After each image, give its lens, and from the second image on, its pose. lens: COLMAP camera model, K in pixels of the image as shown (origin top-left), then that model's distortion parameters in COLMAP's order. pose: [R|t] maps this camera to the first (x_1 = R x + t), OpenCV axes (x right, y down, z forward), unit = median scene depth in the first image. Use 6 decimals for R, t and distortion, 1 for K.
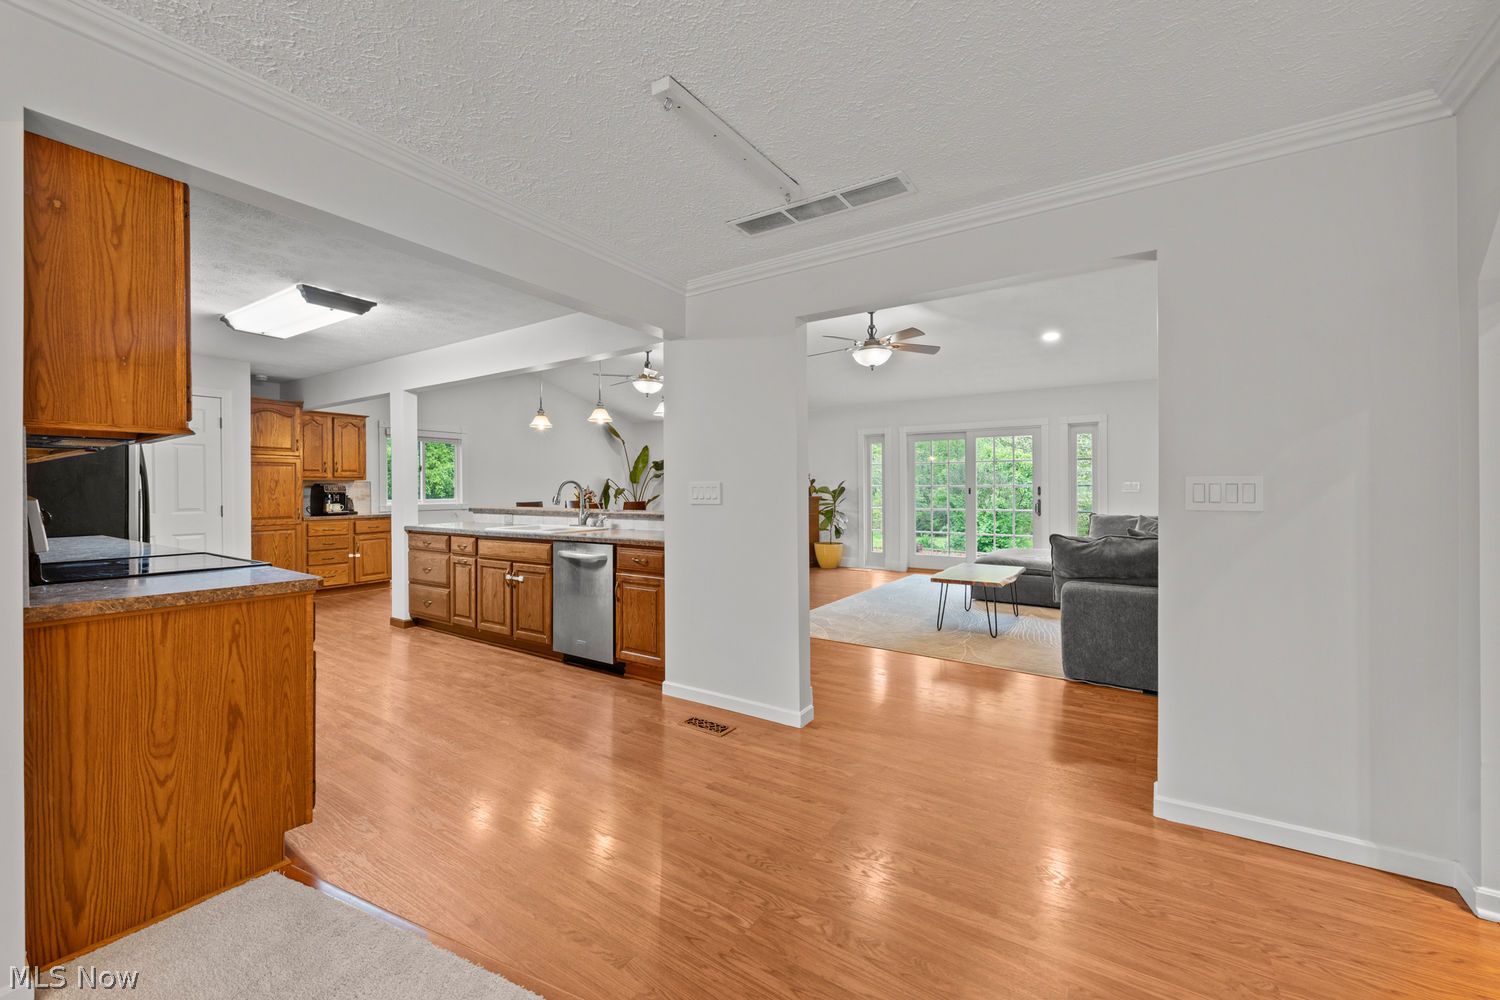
lens RADIAL K [[588.9, 0, 754.4], [0, 588.9, 488.2], [0, 0, 1]] dist [-0.000393, -0.000099]
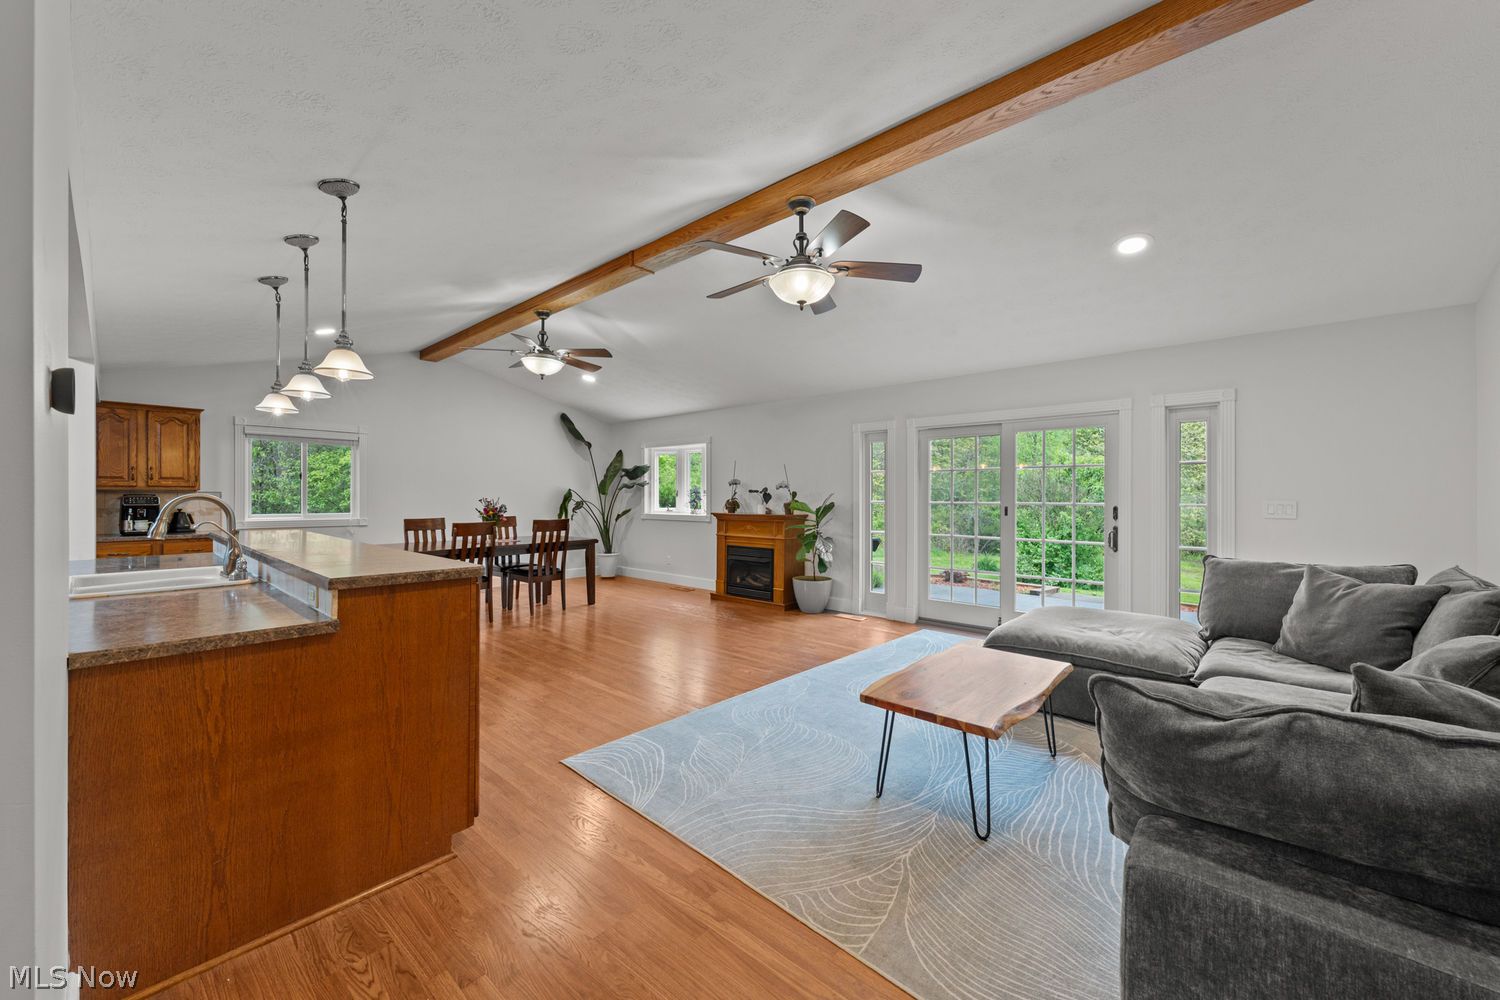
lens RADIAL K [[566.1, 0, 754.8], [0, 566.1, 497.9], [0, 0, 1]] dist [-0.001123, -0.000120]
pose [[0.989797, 0.008000, -0.142257, 0.287551], [-0.007901, 0.999968, 0.001260, -0.015228], [0.142263, -0.000123, 0.989829, 0.527000]]
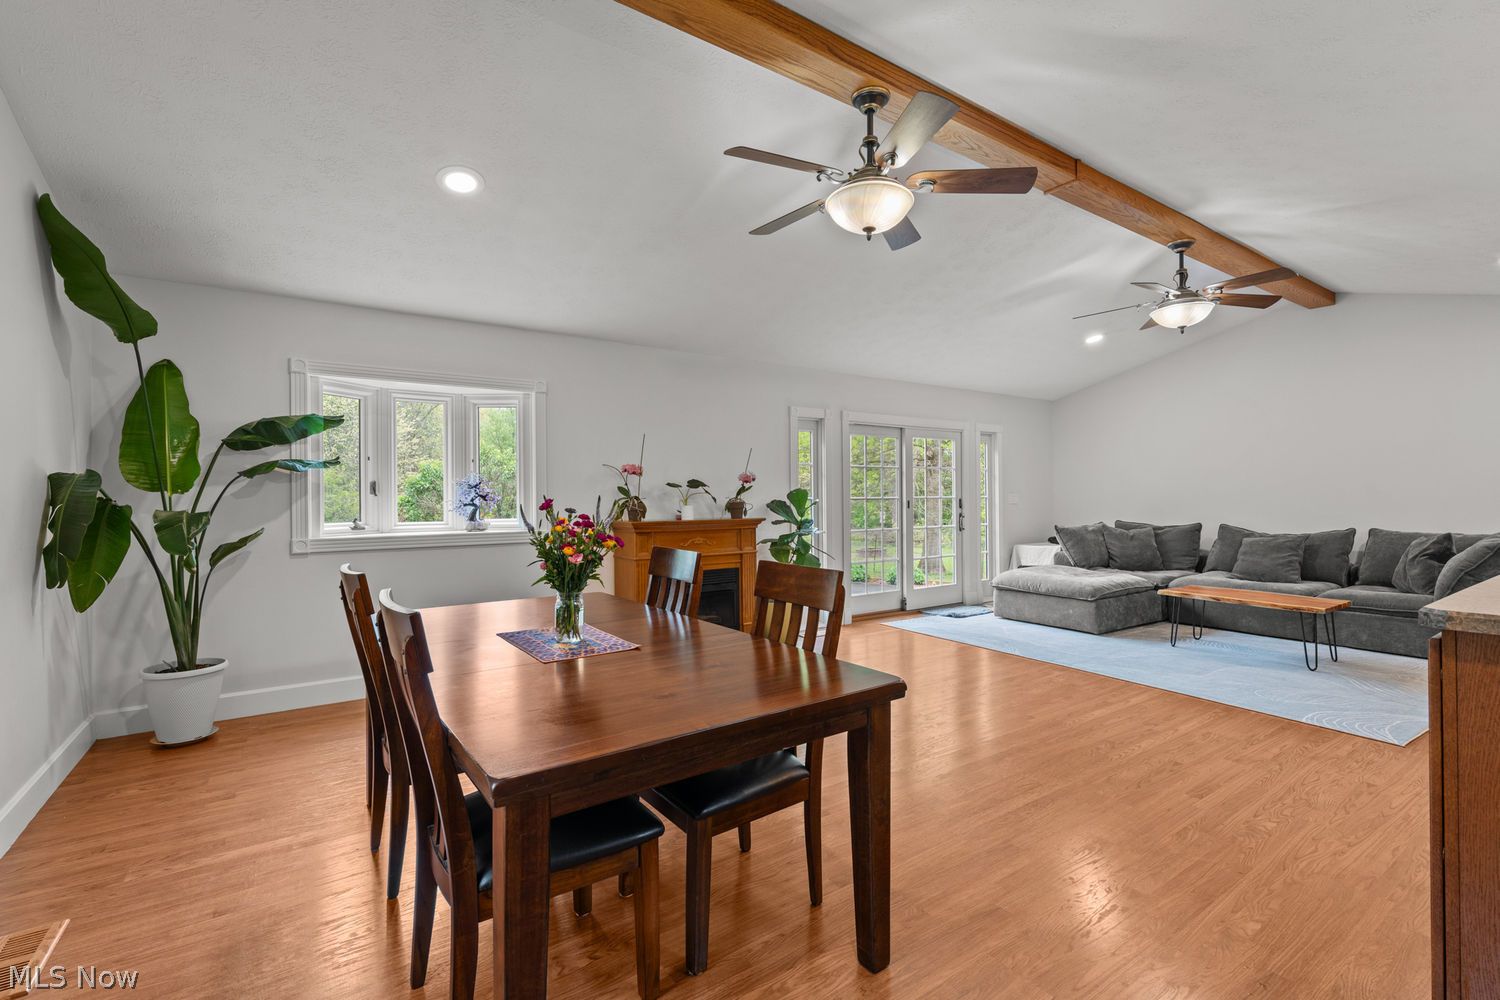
lens RADIAL K [[664.6, 0, 752.5], [0, 664.6, 494.5], [0, 0, 1]] dist [0.000714, 0.000138]
pose [[0.370634, 0.003272, 0.928773, -0.891586], [0.006262, 0.999962, -0.006022, -0.007607], [-0.928758, 0.008048, 0.370599, 1.445296]]
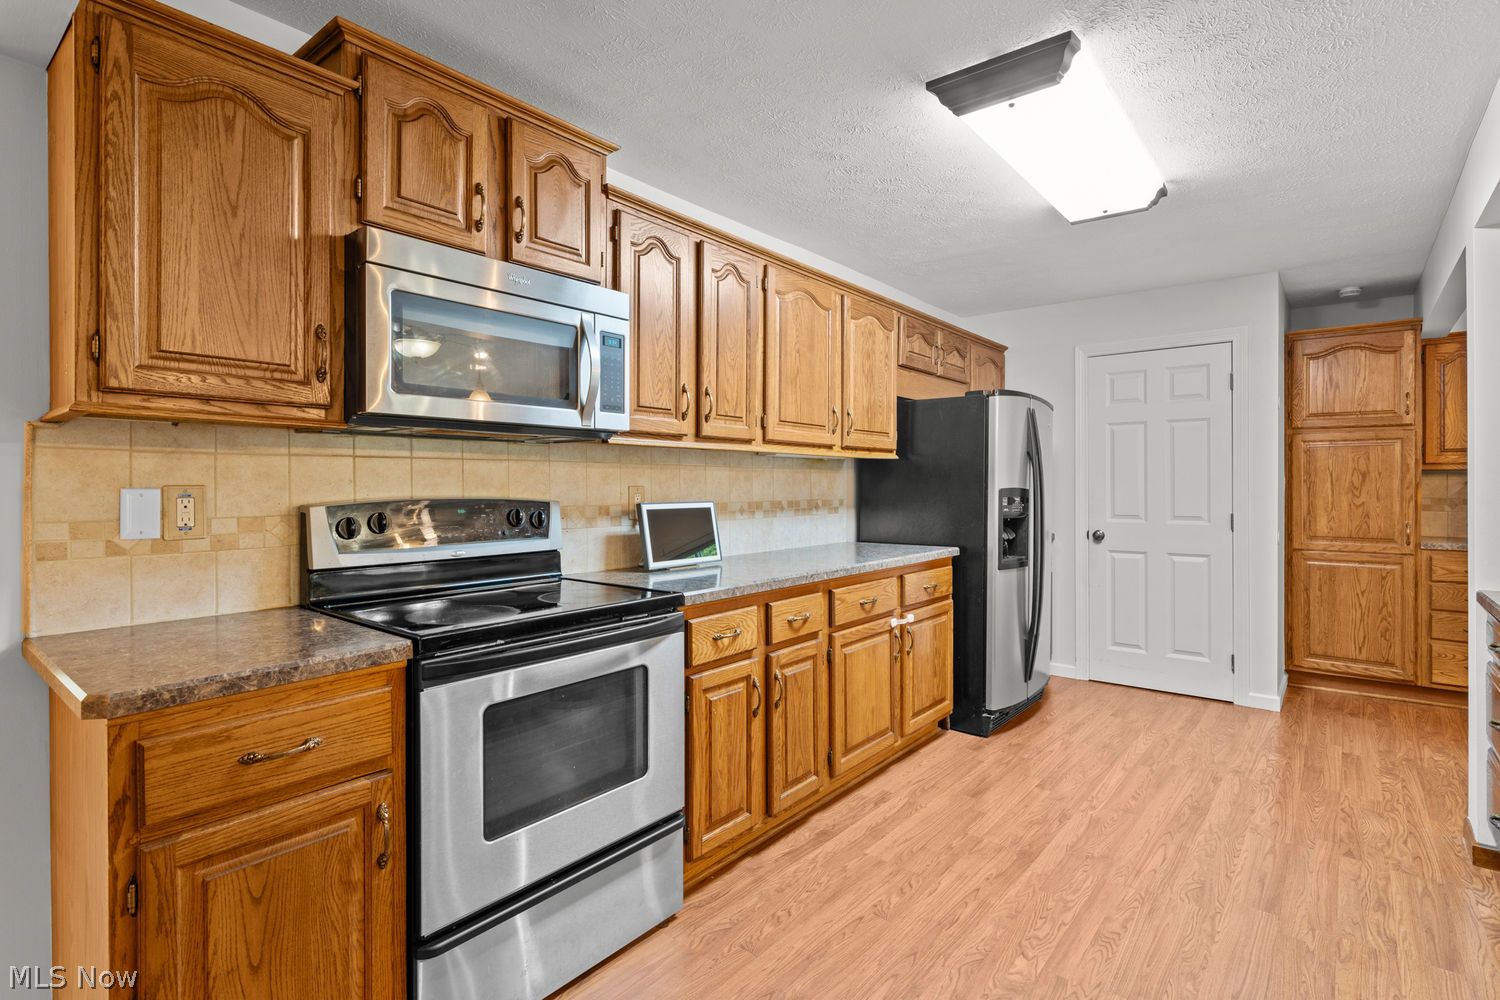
lens RADIAL K [[726.4, 0, 752.0], [0, 726.4, 484.6], [0, 0, 1]] dist [0.001015, 0.000007]
pose [[-0.105933, 0.004639, -0.994362, -0.095932], [0.000616, 0.999989, 0.004600, -0.005709], [0.994373, -0.000125, -0.105935, 0.646920]]
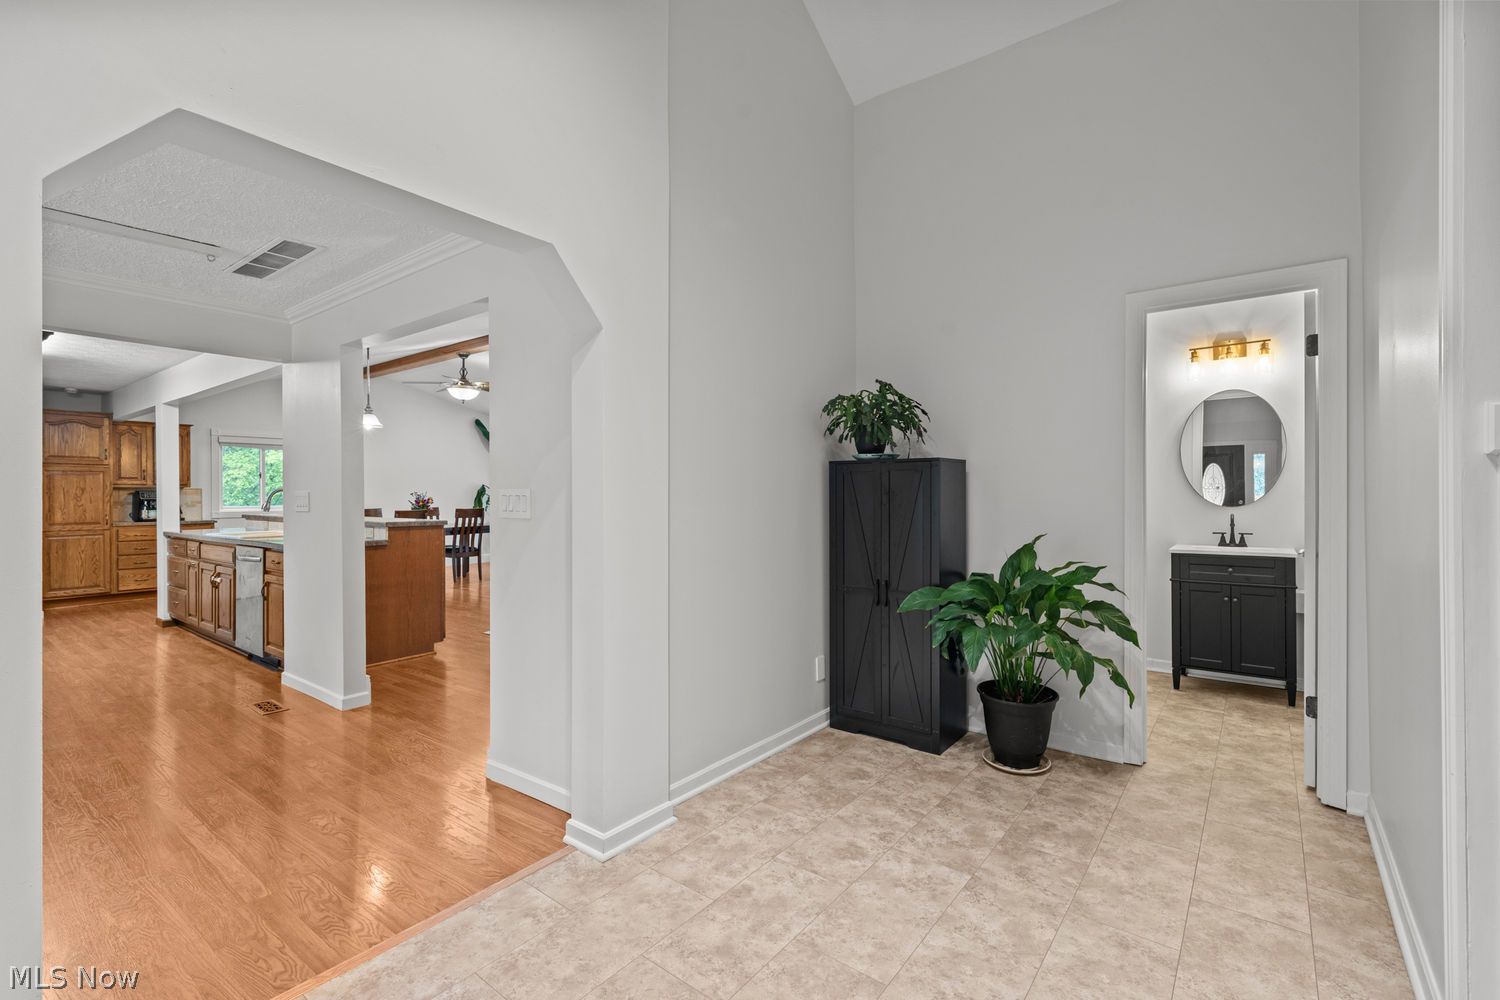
lens RADIAL K [[664.6, 0, 752.5], [0, 664.6, 494.5], [0, 0, 1]] dist [0.000714, 0.000138]
pose [[0.997610, 0.000605, -0.069090, 0.599318], [-0.000466, 0.999998, 0.002035, -0.005818], [0.069091, -0.001998, 0.997608, -0.134268]]
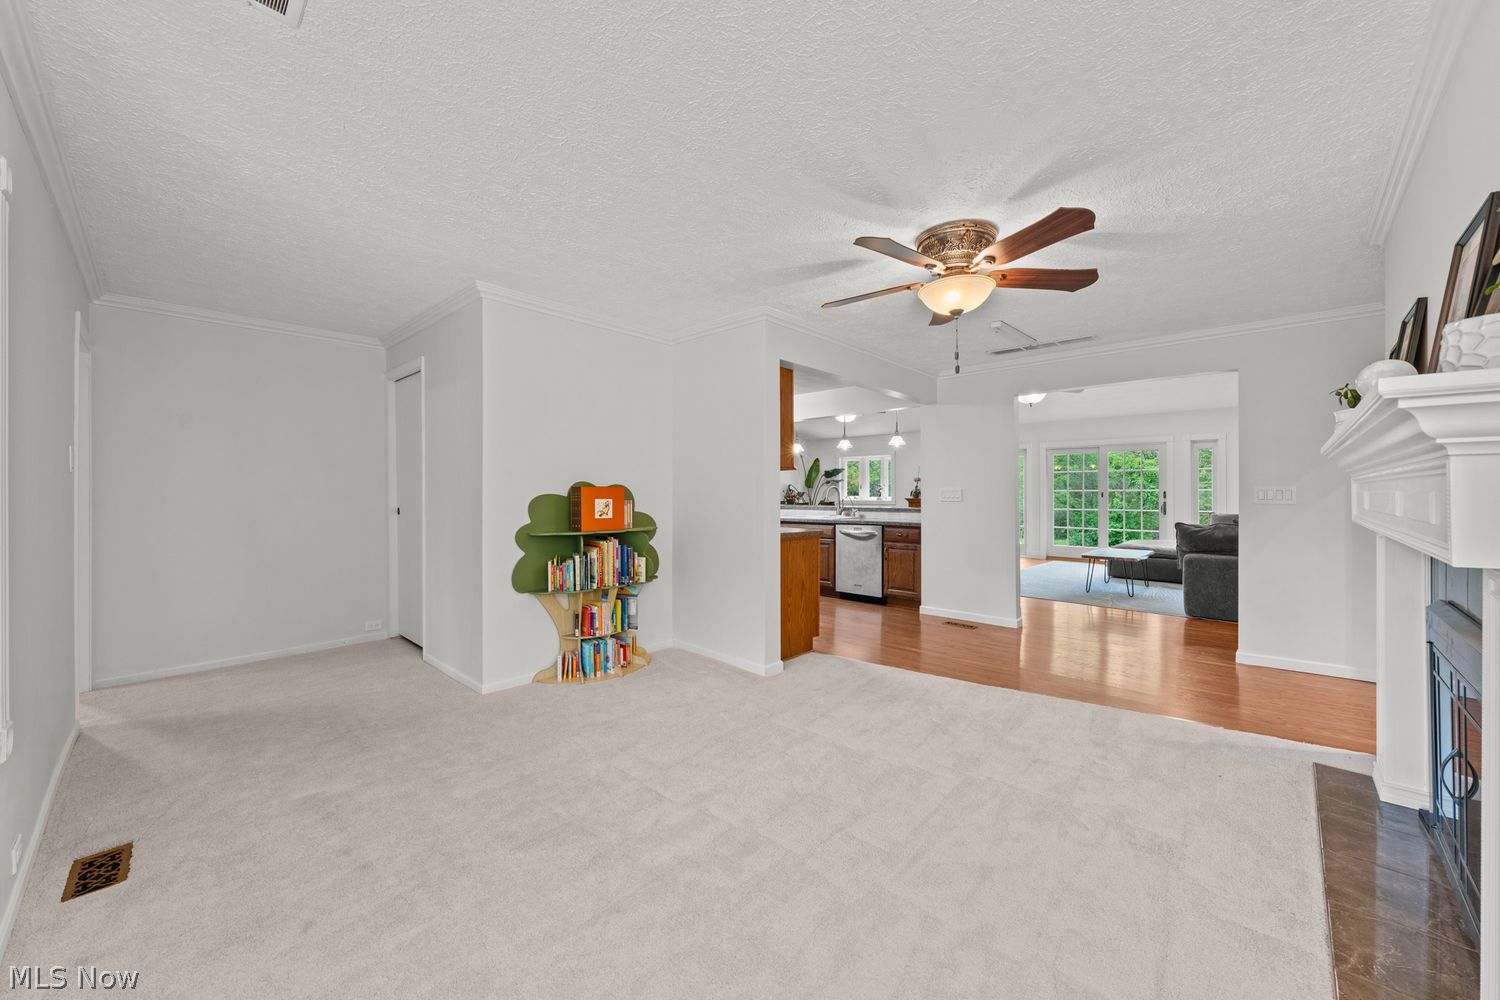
lens RADIAL K [[561.4, 0, 750.2], [0, 561.4, 495.4], [0, 0, 1]] dist [-0.001017, -0.000065]
pose [[0.983915, 0.003311, -0.178607, -0.258511], [-0.002254, 0.999979, 0.006119, 0.001160], [0.178623, -0.005618, 0.983902, -0.502335]]
